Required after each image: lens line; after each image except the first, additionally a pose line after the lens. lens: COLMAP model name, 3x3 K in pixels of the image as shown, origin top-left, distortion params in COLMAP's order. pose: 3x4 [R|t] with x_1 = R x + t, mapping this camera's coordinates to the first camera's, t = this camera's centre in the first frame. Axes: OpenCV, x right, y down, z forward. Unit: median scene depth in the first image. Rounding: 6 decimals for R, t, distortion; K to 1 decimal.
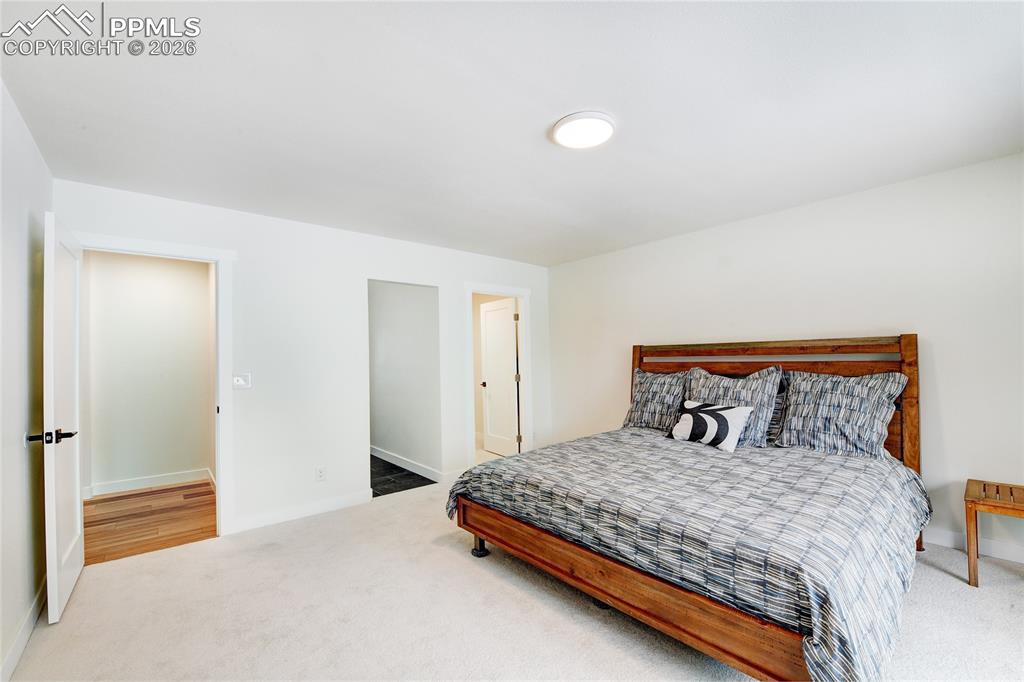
lens RADIAL K [[427.2, 0, 515.3], [0, 427.2, 356.1], [0, 0, 1]] dist [-0.018113, -0.000262]
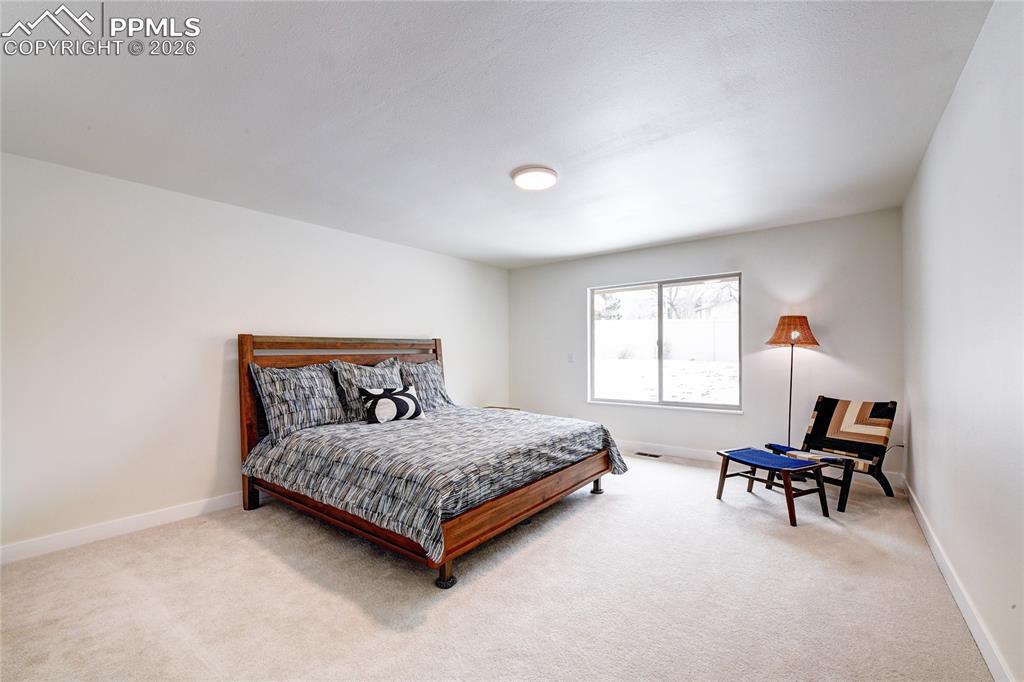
lens RADIAL K [[427.2, 0, 515.3], [0, 427.2, 356.1], [0, 0, 1]] dist [-0.018113, -0.000262]
pose [[-0.224634, 0.013495, 0.974350, -0.970775], [0.011919, 0.999867, -0.011101, 0.048374], [-0.974370, 0.009120, -0.224765, 1.131106]]
